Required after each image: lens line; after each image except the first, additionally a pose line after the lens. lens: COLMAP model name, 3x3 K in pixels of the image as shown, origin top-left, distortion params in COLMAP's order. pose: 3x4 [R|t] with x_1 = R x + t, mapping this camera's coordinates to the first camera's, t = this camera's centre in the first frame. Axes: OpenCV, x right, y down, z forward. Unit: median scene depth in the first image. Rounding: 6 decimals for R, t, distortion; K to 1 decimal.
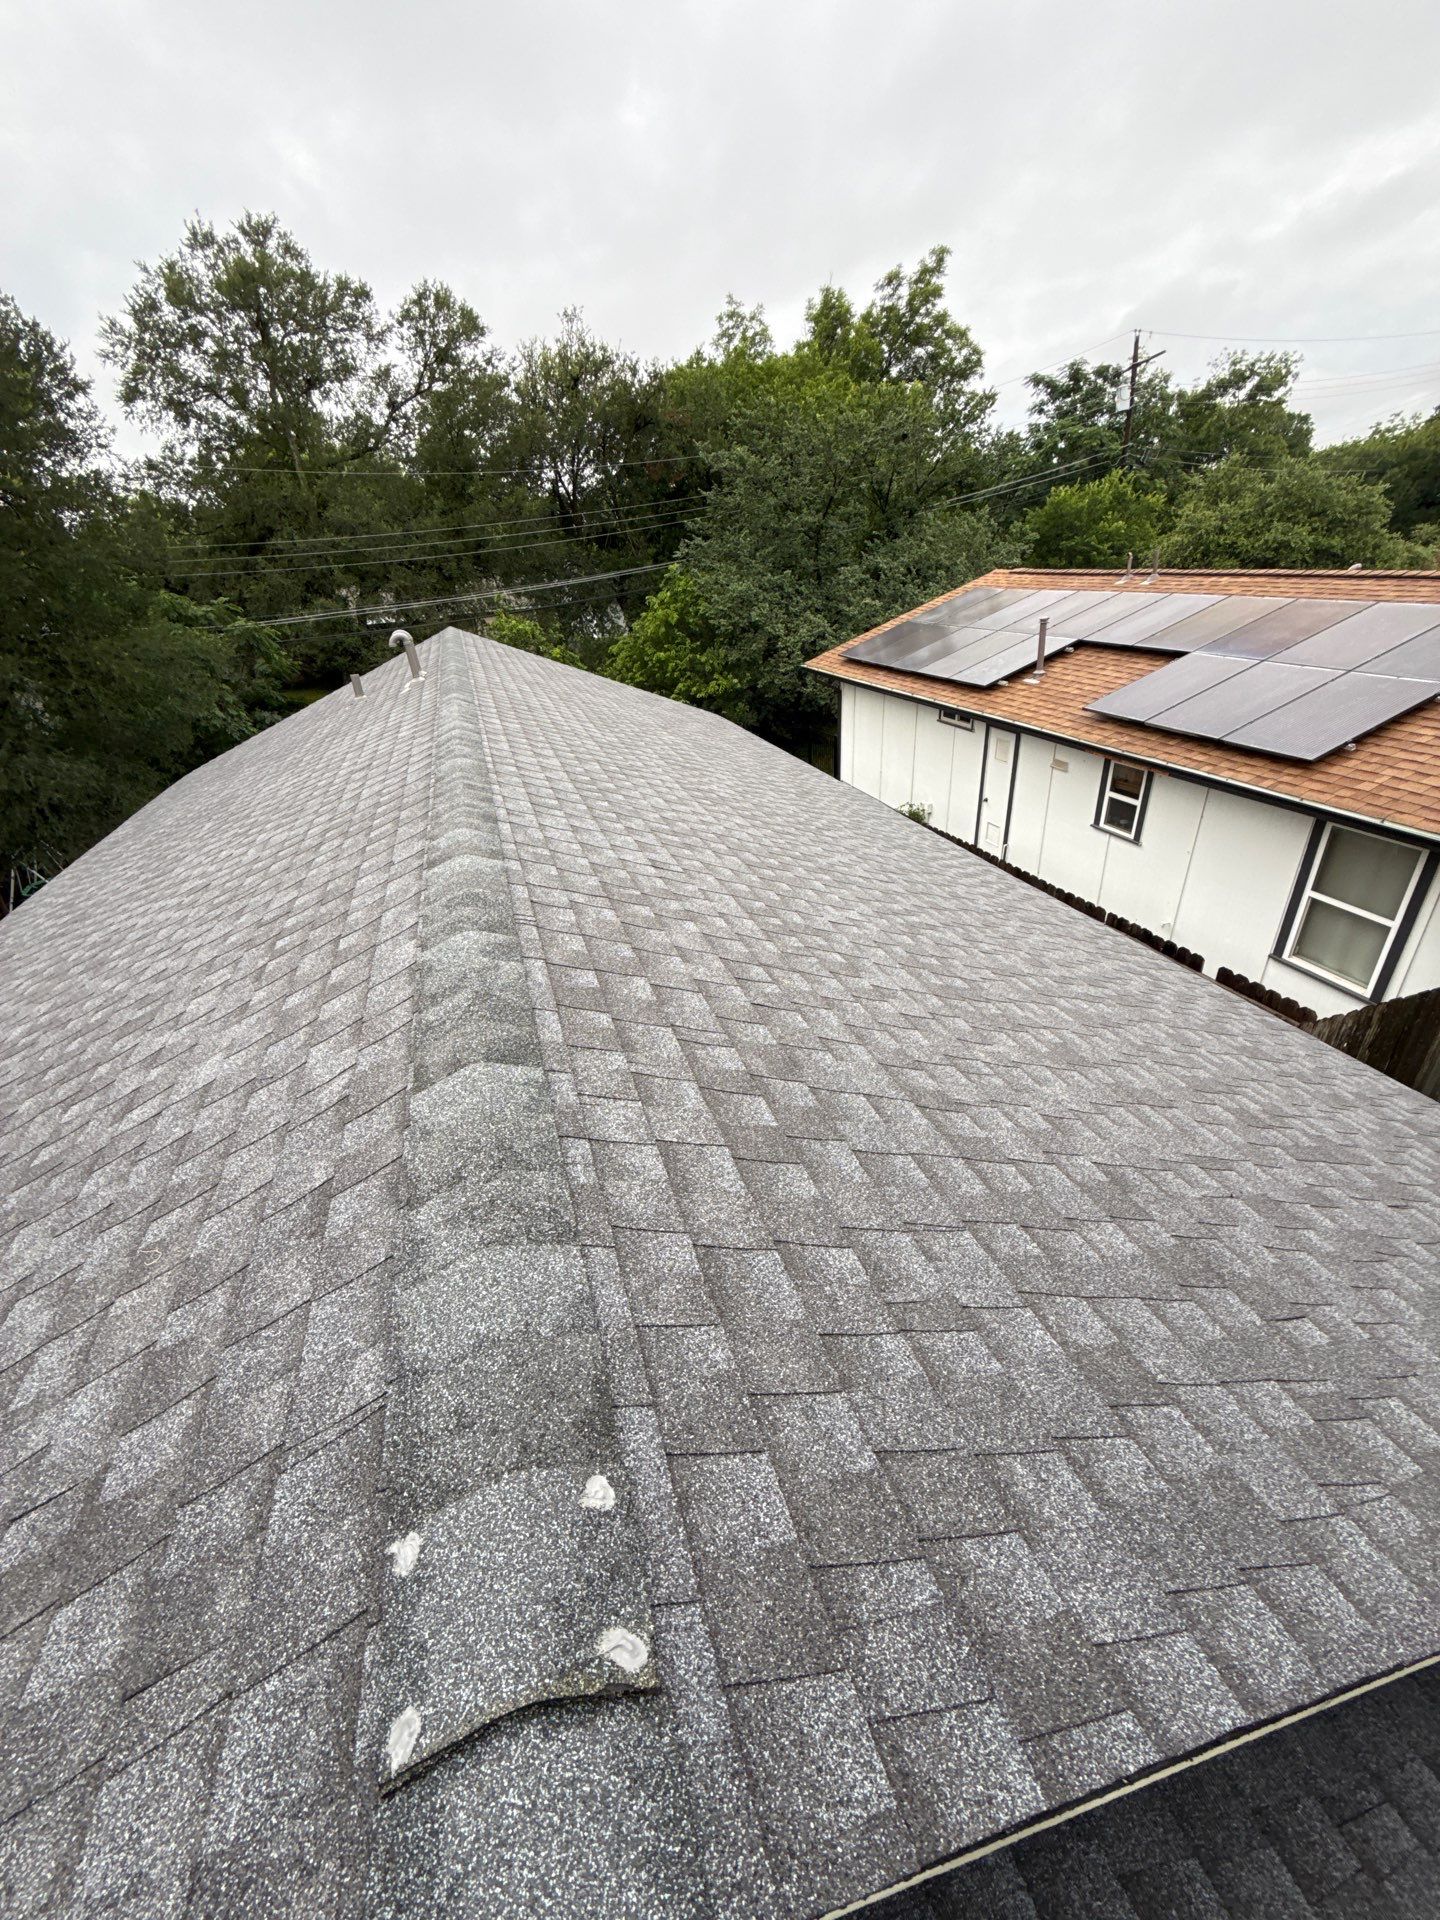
lens RADIAL K [[746.1, 0, 720.0], [0, 746.1, 960.0], [0, 0, 1]] dist [0.000852, -0.000021]
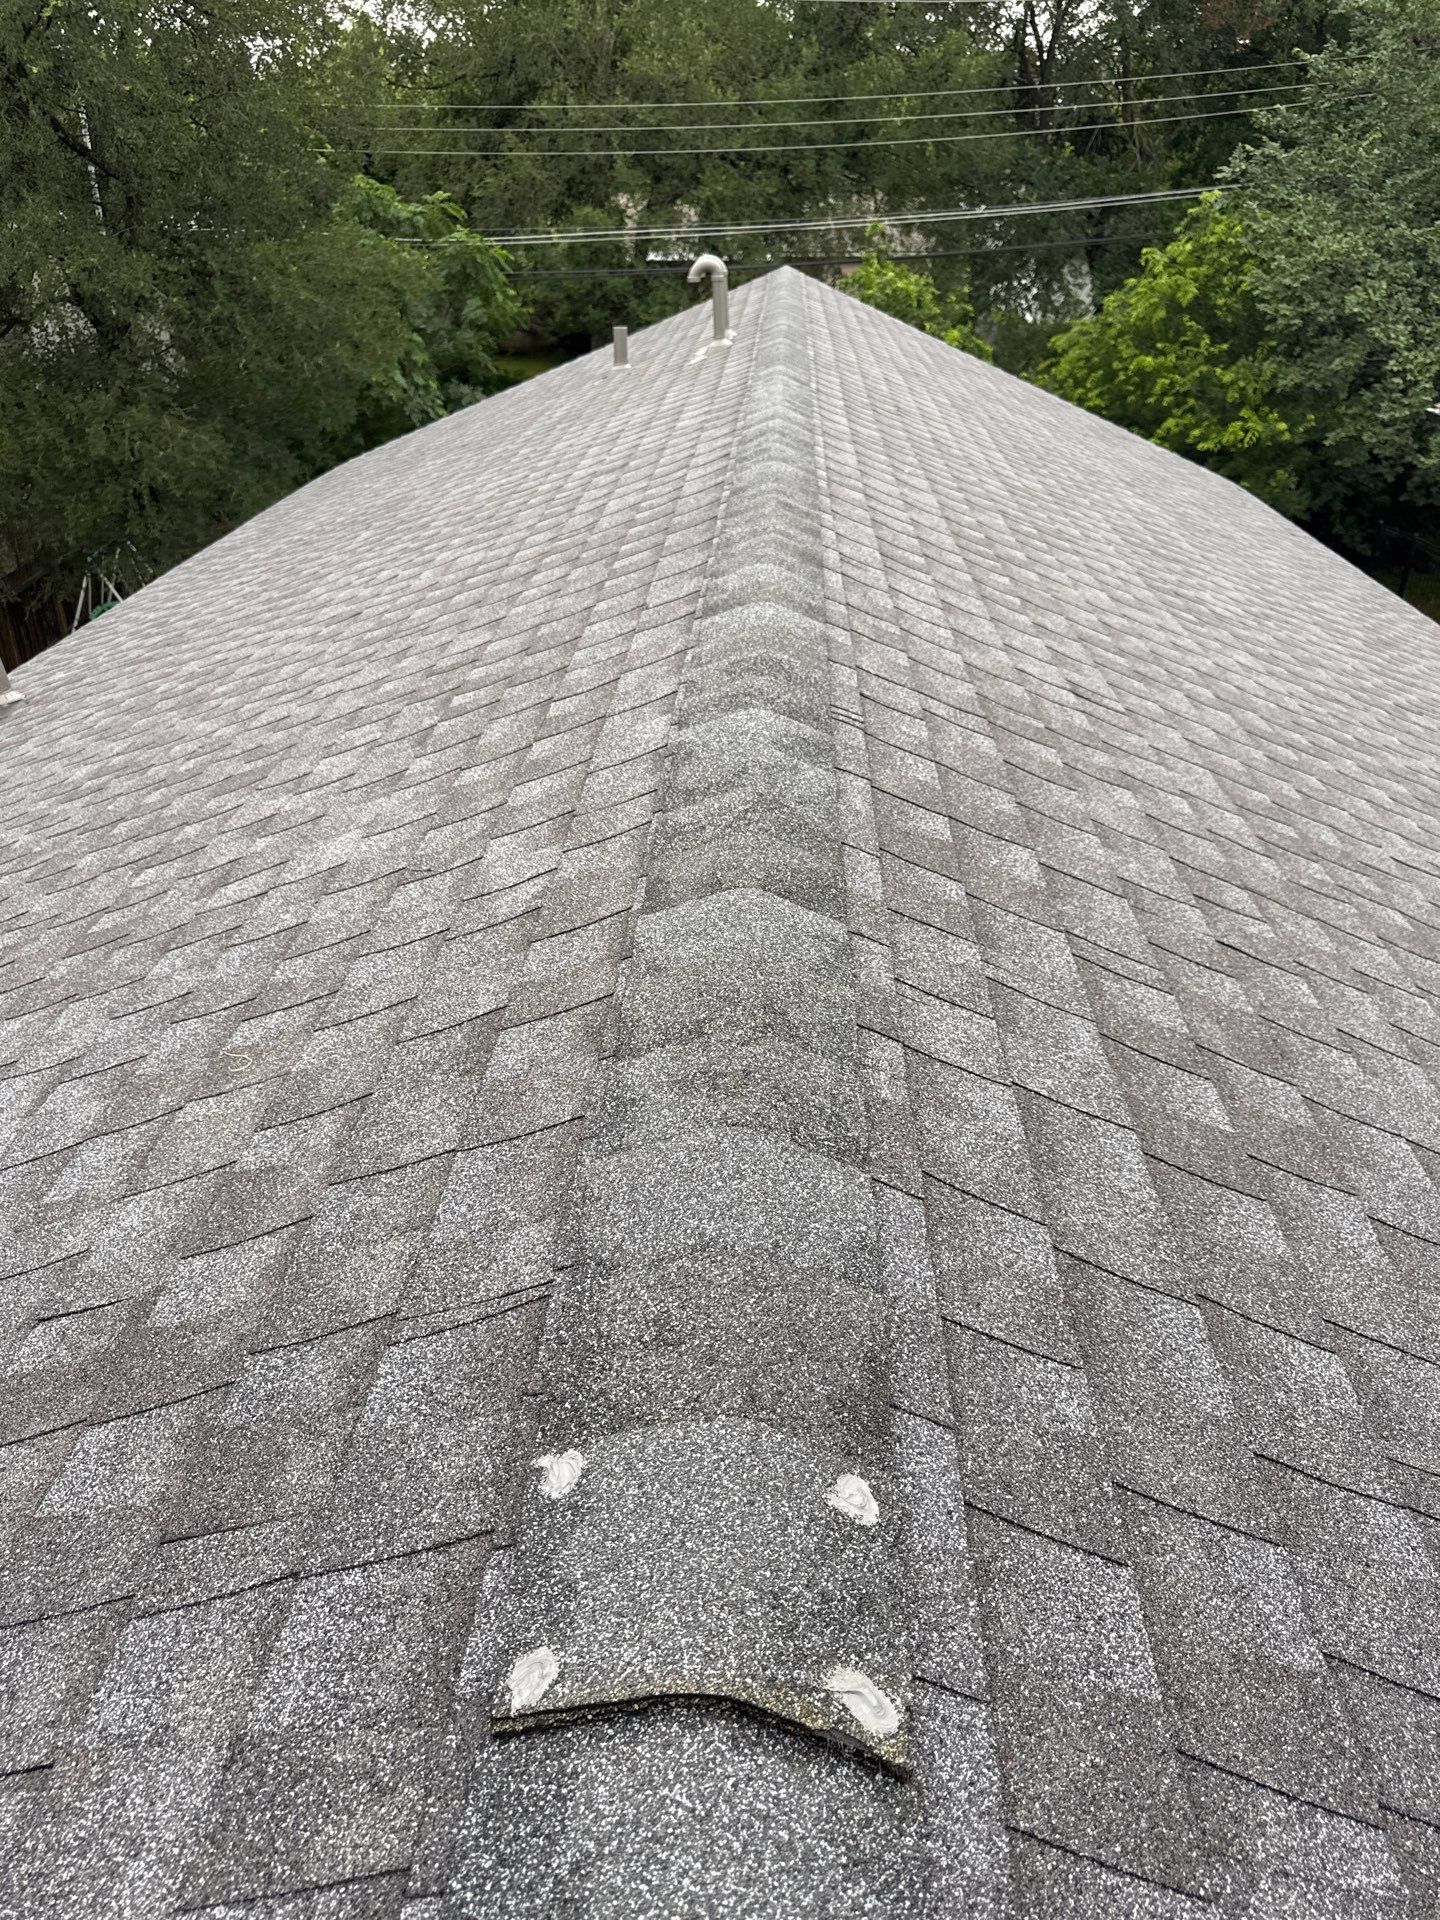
lens RADIAL K [[1334.8, 0, 720.0], [0, 1334.8, 960.0], [0, 0, 1]] dist [0.084895, -0.134745]
pose [[0.934538, 0.227244, -0.273859, -0.026599], [-0.218442, 0.973837, 0.062648, 0.100949], [0.280931, 0.001276, 0.959727, -0.042632]]
